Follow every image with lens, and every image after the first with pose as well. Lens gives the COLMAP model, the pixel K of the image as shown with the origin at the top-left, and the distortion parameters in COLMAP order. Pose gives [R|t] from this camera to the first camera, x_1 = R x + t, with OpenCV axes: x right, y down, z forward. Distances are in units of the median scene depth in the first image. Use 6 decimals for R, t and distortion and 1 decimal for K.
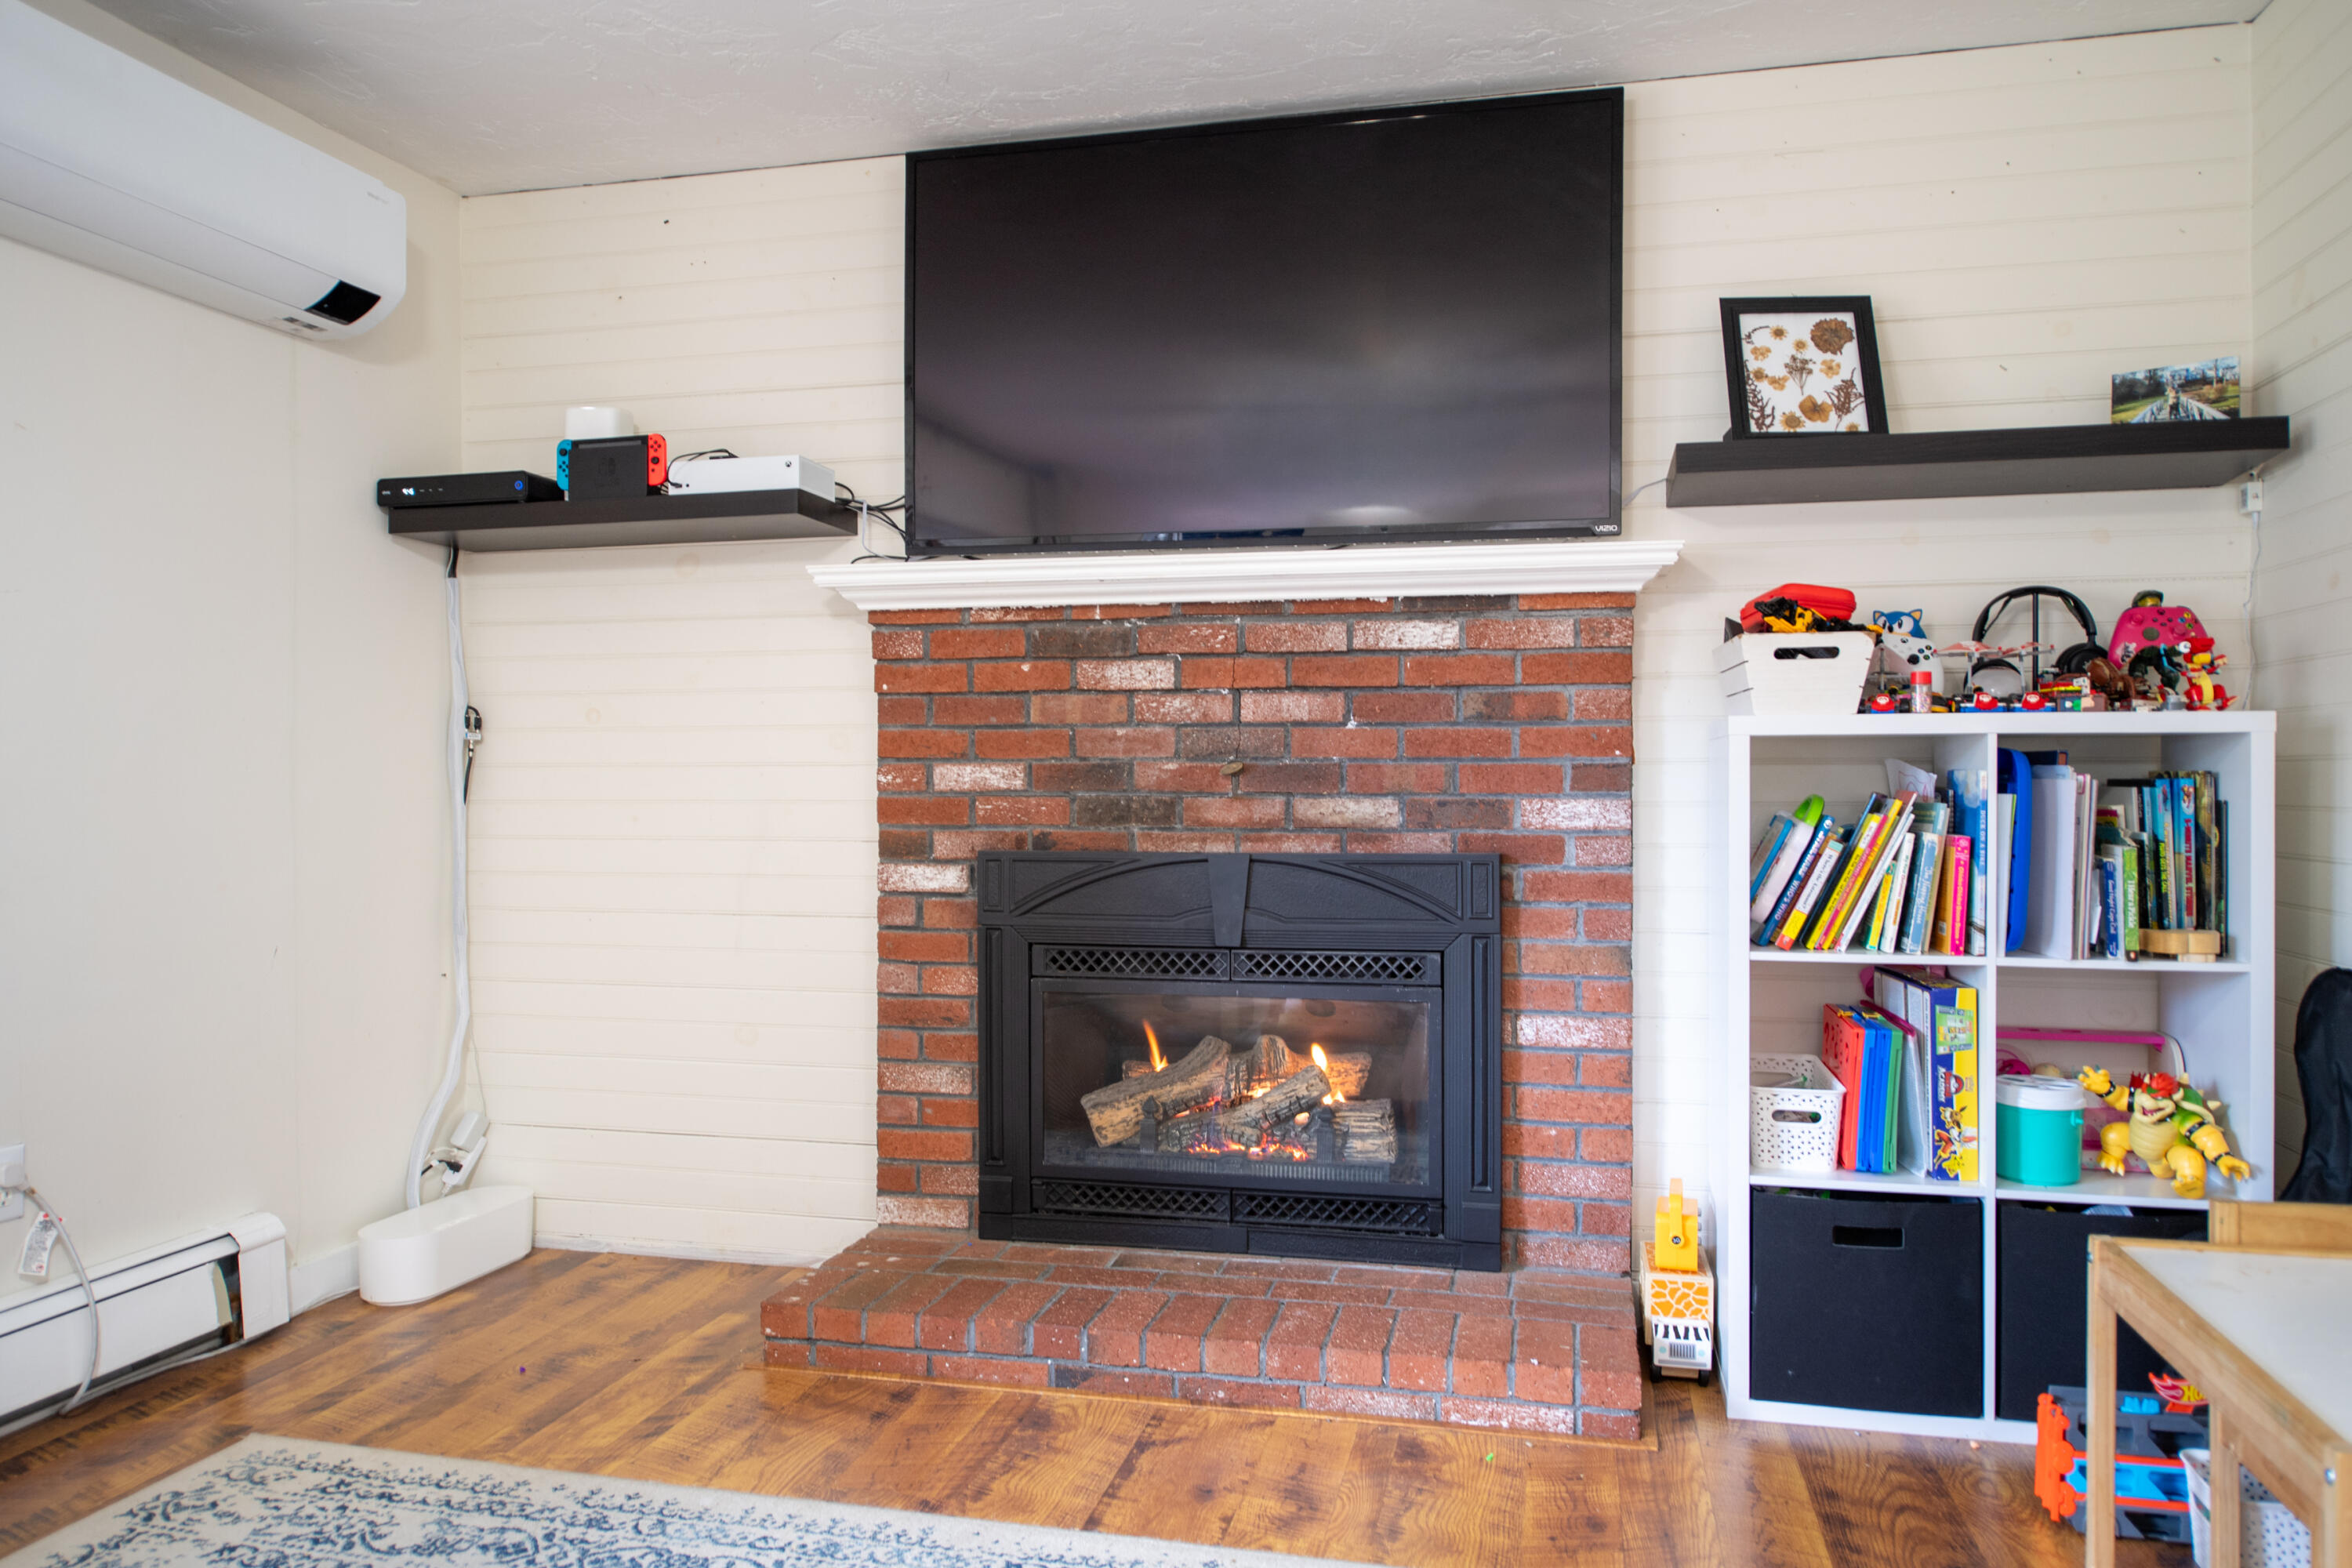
lens RADIAL K [[1591.2, 0, 1211.1], [0, 1591.2, 783.9], [0, 0, 1]] dist [-0.001025, -0.001241]
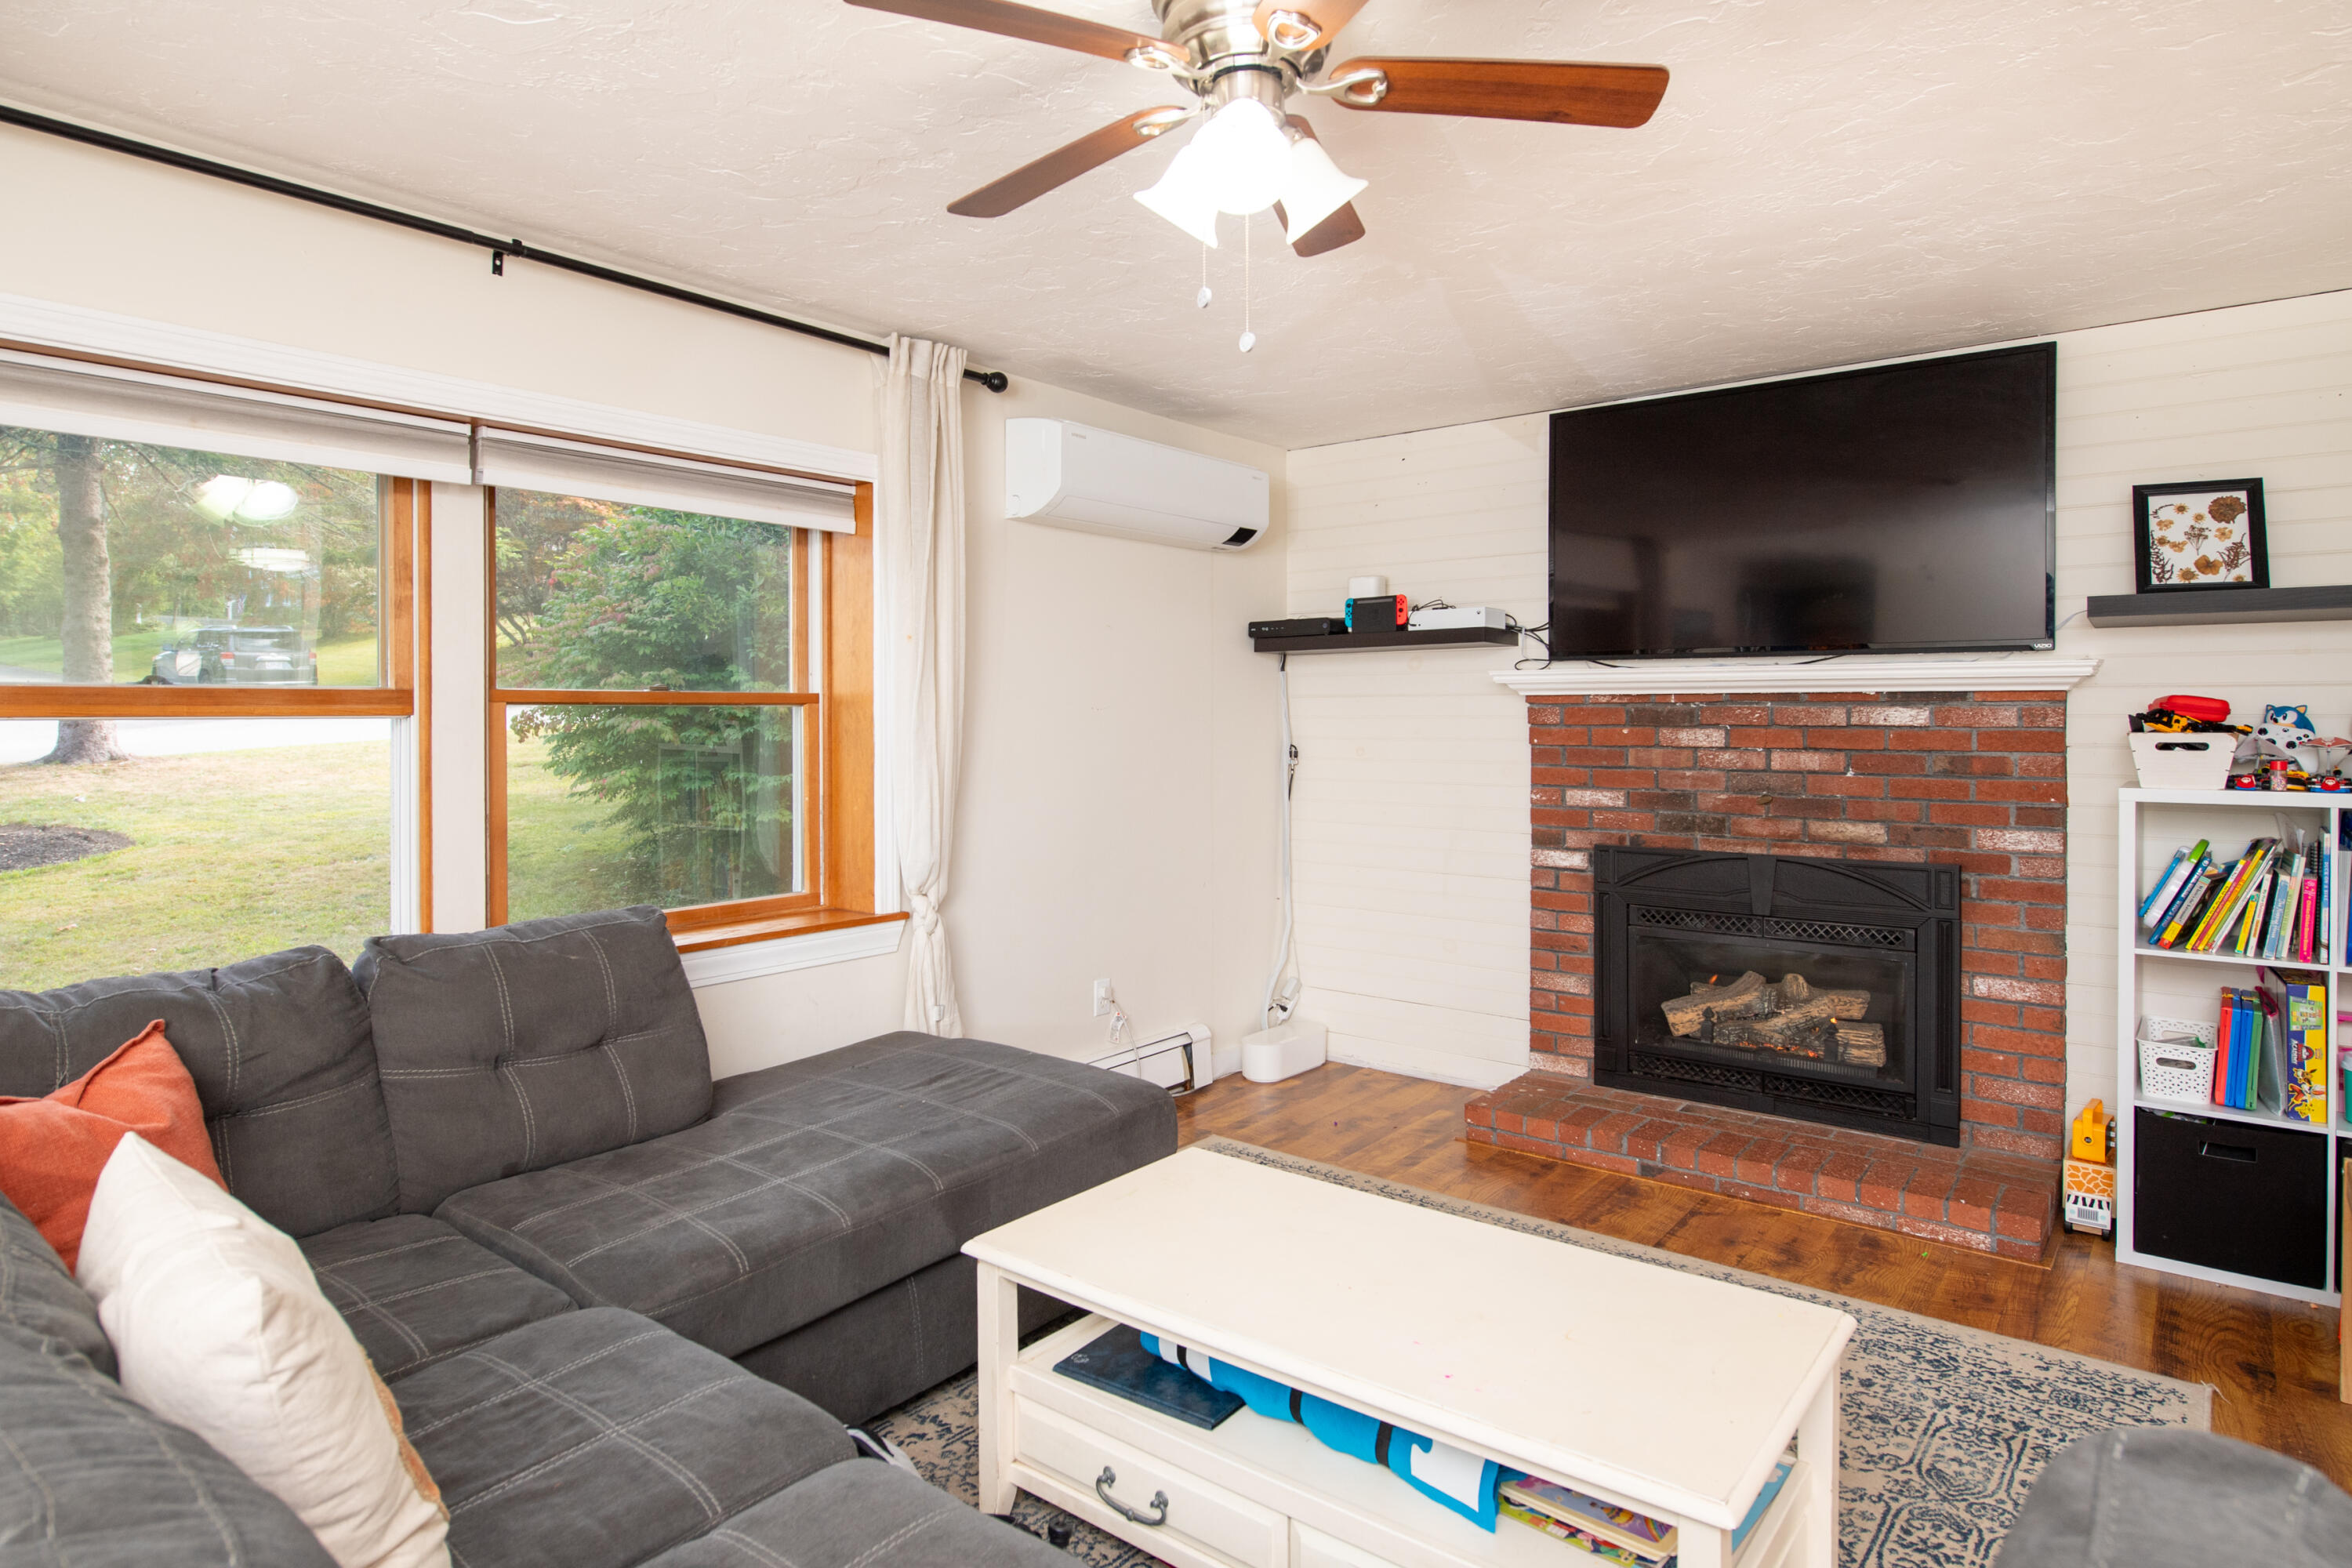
lens RADIAL K [[1327.6, 0, 1179.8], [0, 1327.6, 716.2], [0, 0, 1]] dist [-0.005931, -0.001822]
pose [[0.900976, 0.001980, -0.433865, 0.063432], [-0.002786, 0.999995, -0.001222, -0.092745], [0.433861, 0.002310, 0.900977, -0.429801]]
